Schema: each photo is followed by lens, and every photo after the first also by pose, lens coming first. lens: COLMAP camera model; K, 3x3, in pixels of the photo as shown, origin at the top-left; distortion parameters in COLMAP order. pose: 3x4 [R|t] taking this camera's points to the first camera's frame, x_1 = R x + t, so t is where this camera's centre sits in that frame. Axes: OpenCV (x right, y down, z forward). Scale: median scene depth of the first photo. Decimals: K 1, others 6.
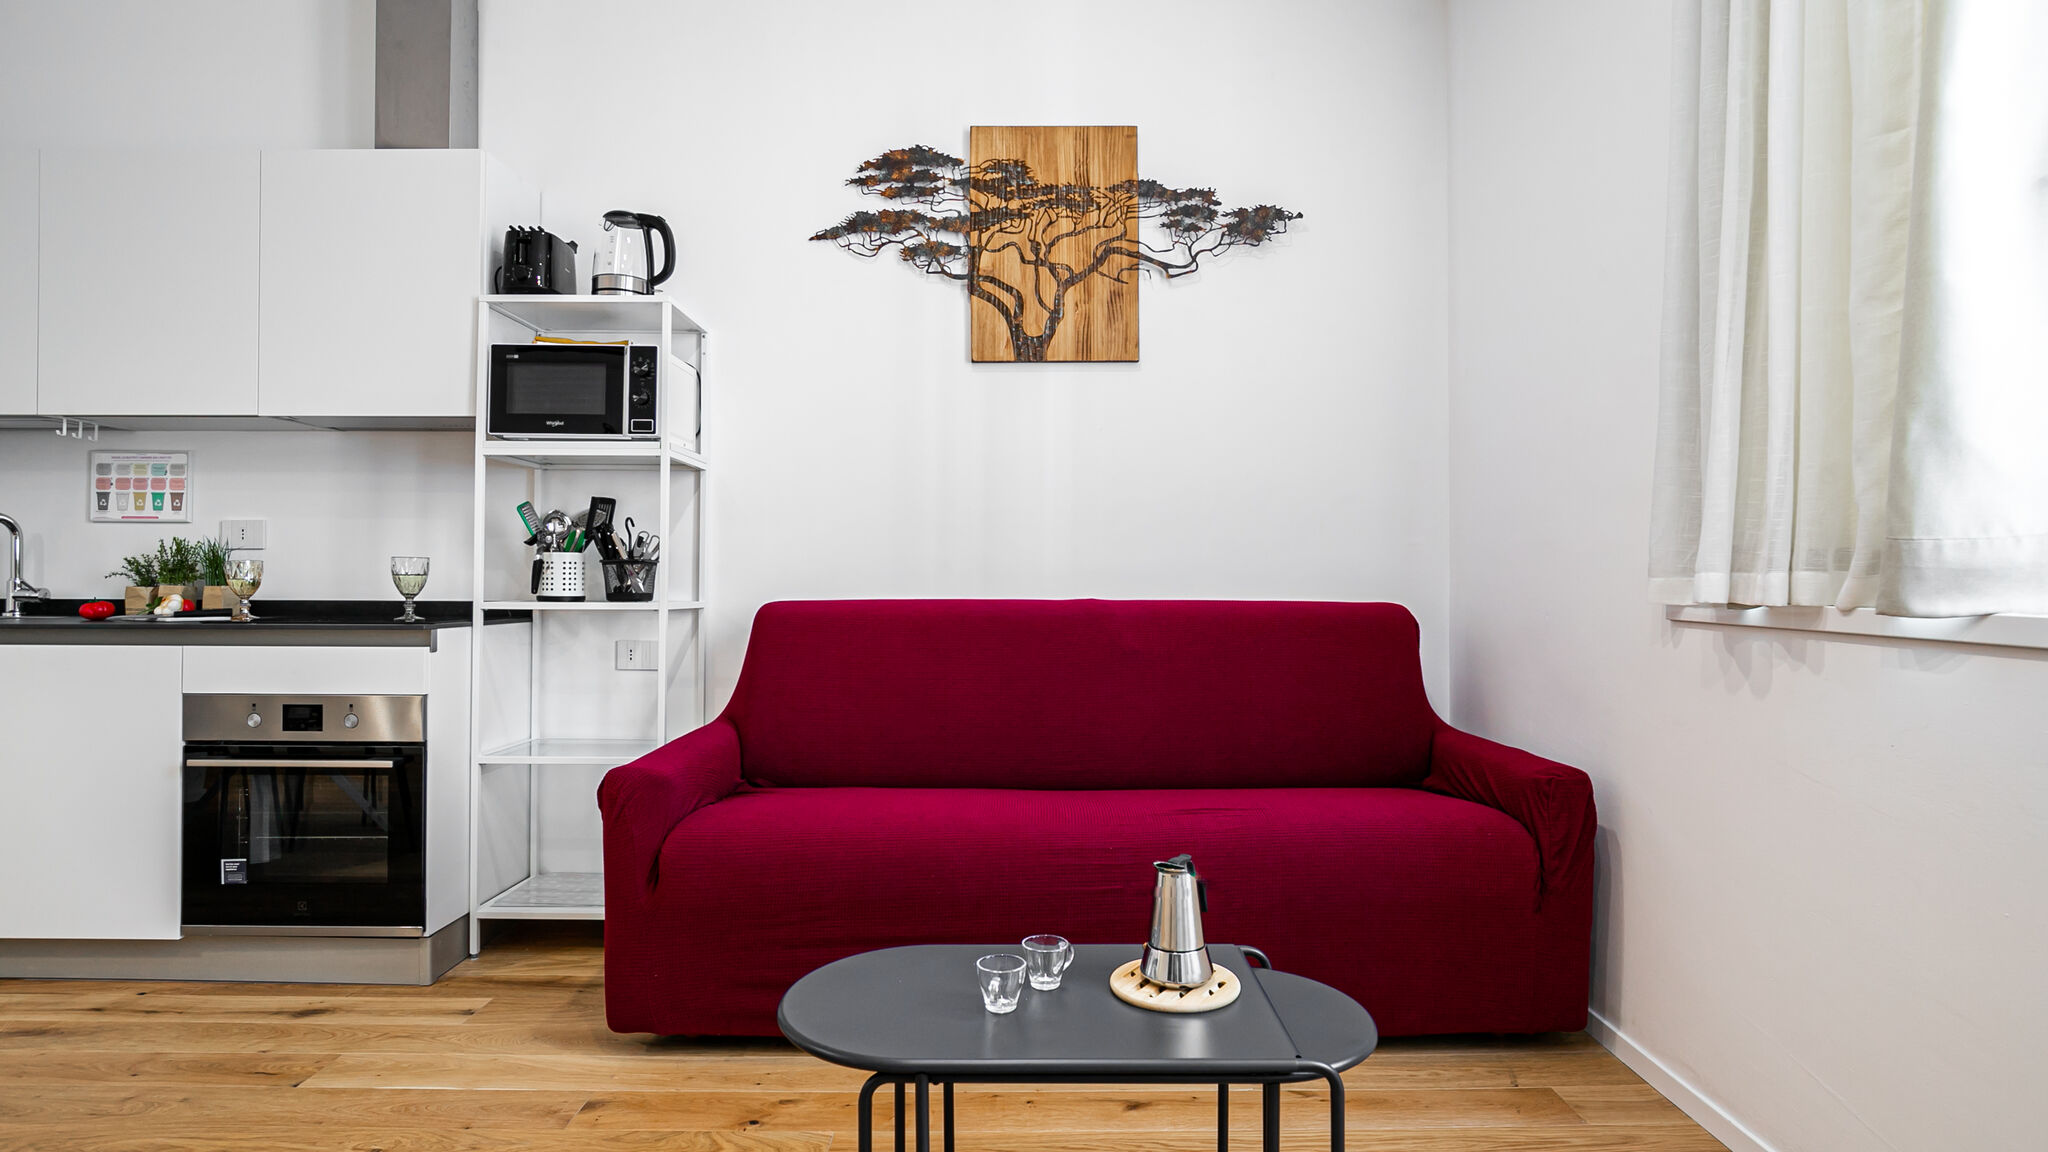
lens RADIAL K [[1073.8, 0, 1049.3], [0, 1073.8, 568.7], [0, 0, 1]] dist [-0.021281, 0.002650]
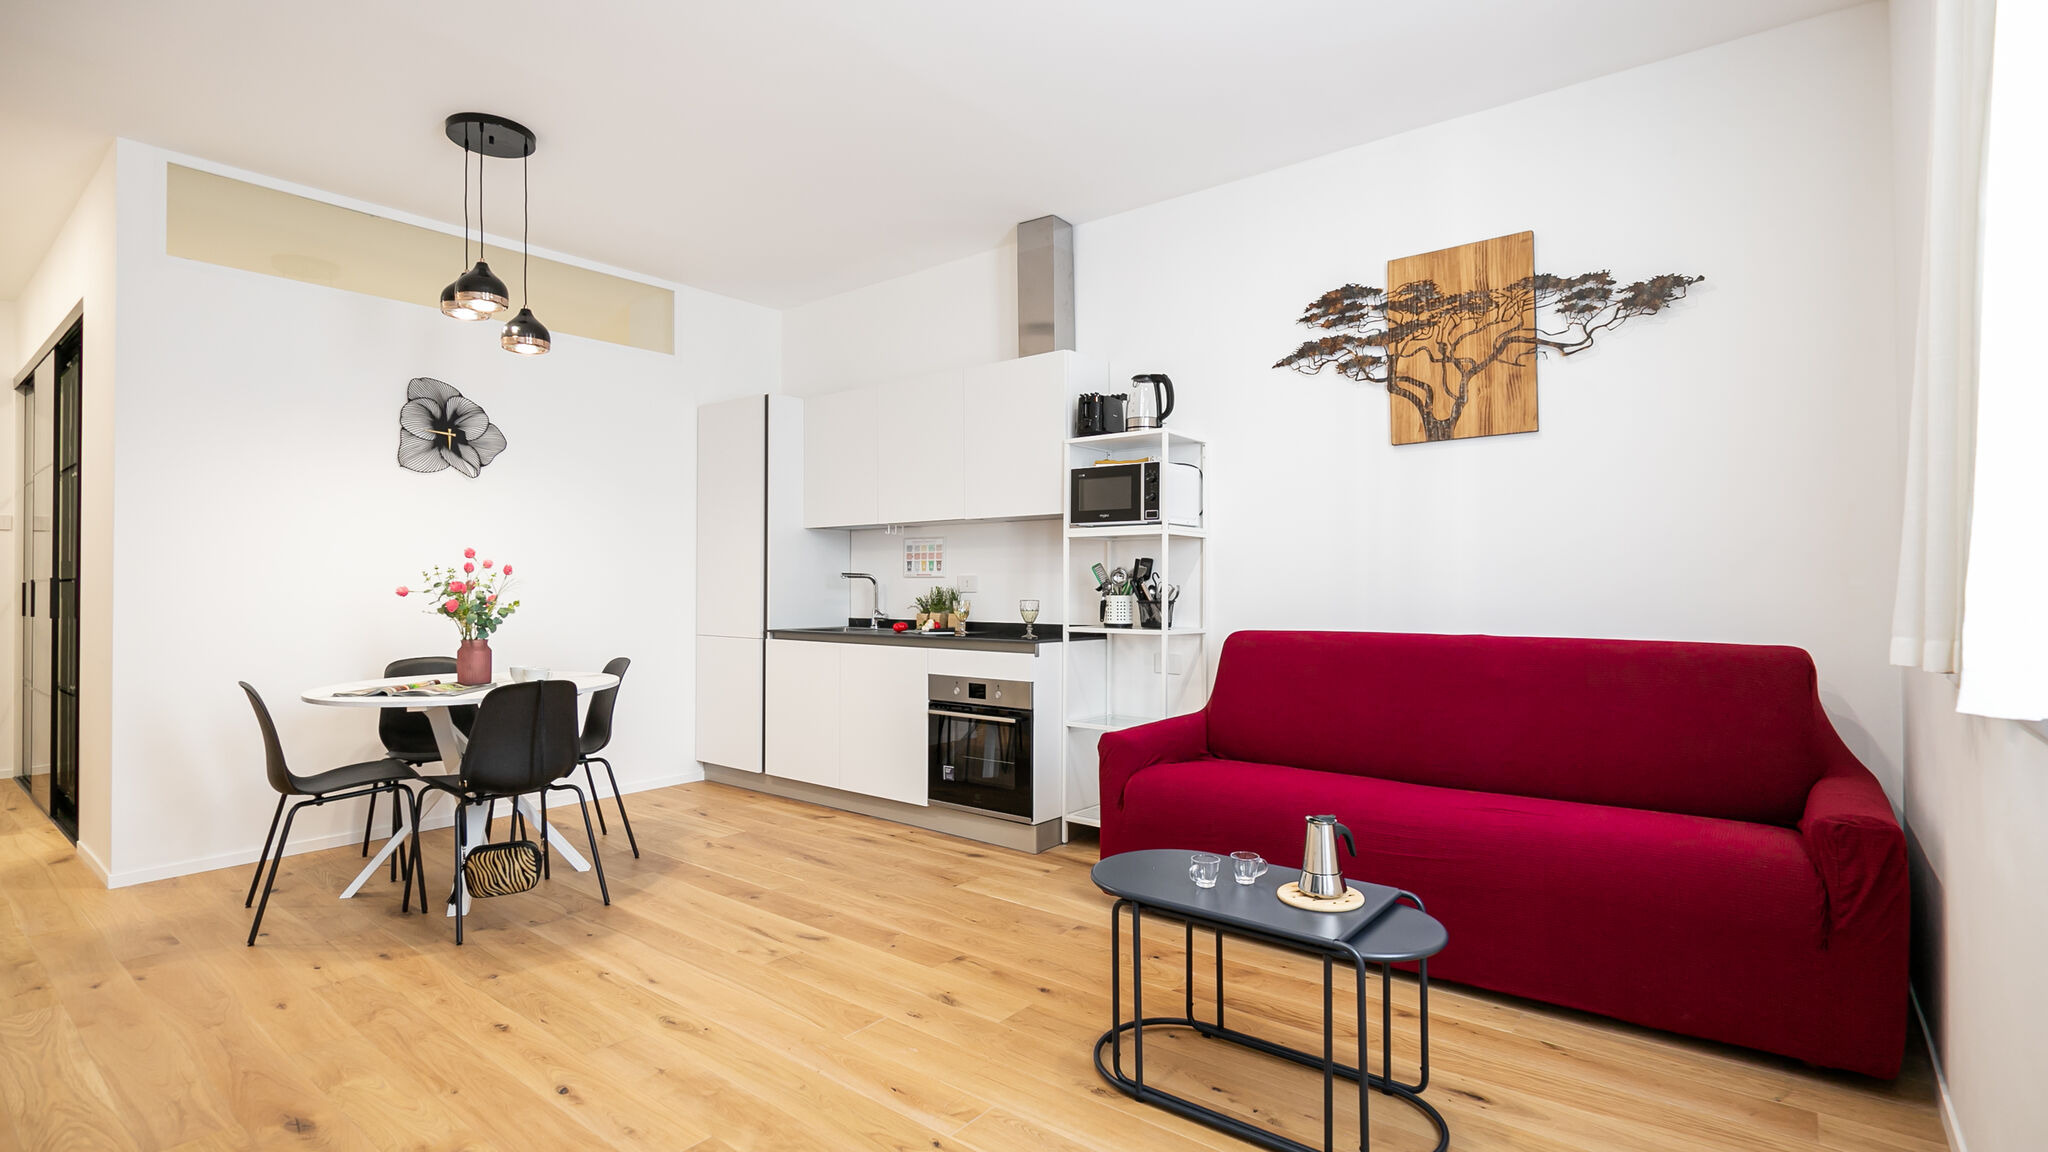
lens RADIAL K [[979.0, 0, 1011.8], [0, 979.0, 569.1], [0, 0, 1]] dist [-0.018445, 0.003932]
pose [[0.764408, -0.015054, -0.644557, 0.328310], [0.008453, 0.999875, -0.013328, -0.034438], [0.644677, 0.004739, 0.764440, -0.177075]]
